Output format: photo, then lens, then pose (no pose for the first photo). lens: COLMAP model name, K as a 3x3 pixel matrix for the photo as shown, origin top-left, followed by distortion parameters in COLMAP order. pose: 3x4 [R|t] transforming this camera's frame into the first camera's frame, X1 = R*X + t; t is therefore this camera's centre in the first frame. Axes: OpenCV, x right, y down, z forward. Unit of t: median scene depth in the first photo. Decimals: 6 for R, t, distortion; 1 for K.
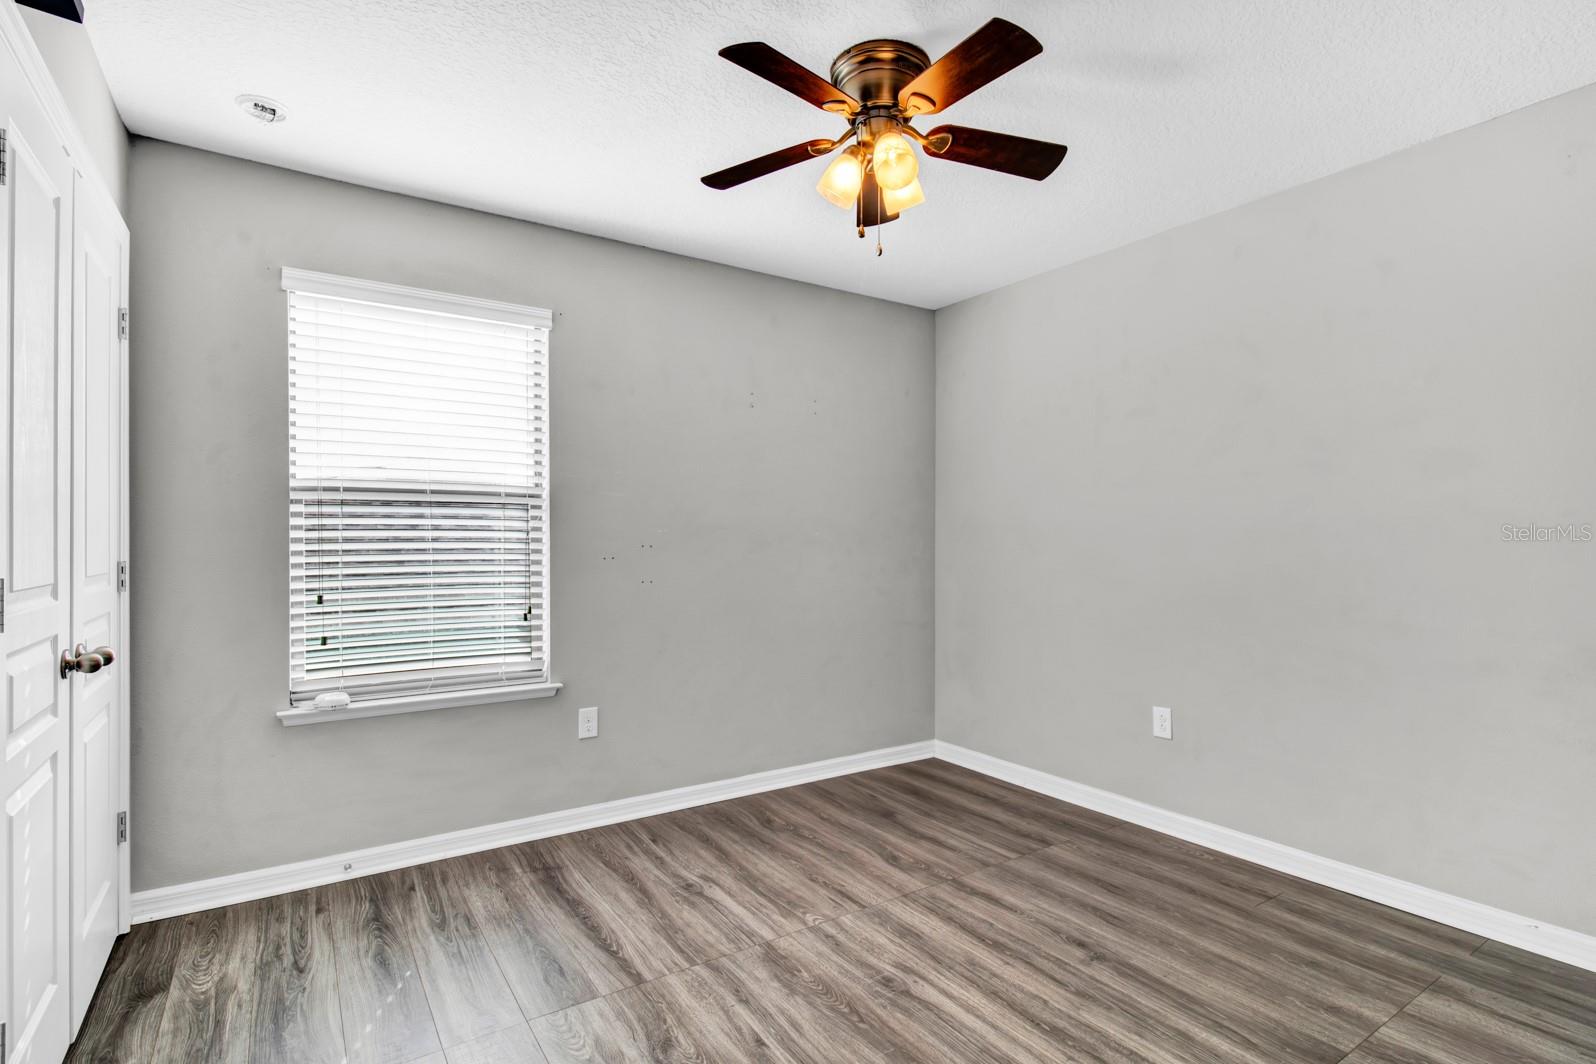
lens RADIAL K [[773.9, 0, 804.7], [0, 773.9, 533.4], [0, 0, 1]] dist [-0.005250, -0.000796]
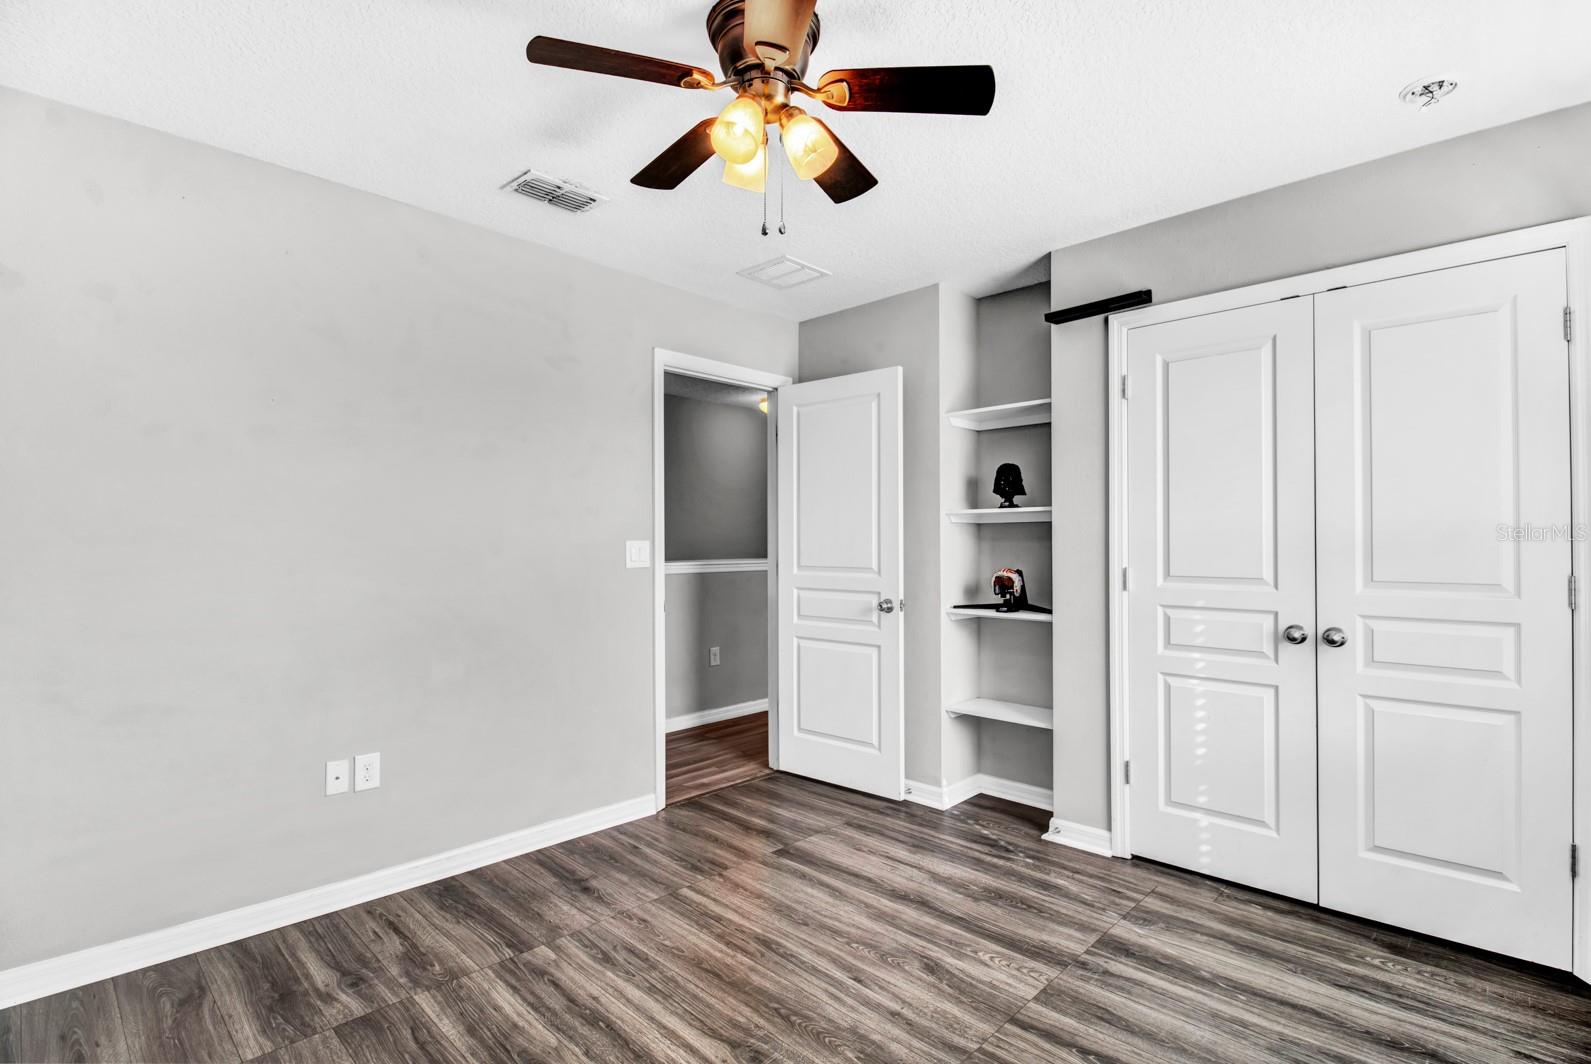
lens RADIAL K [[721.1, 0, 801.1], [0, 721.1, 543.5], [0, 0, 1]] dist [-0.000832, -0.000047]
pose [[-0.975208, 0.005733, -0.221214, 0.250842], [0.008984, 0.999866, -0.013689, 0.003299], [0.221106, -0.015336, -0.975129, 1.940638]]
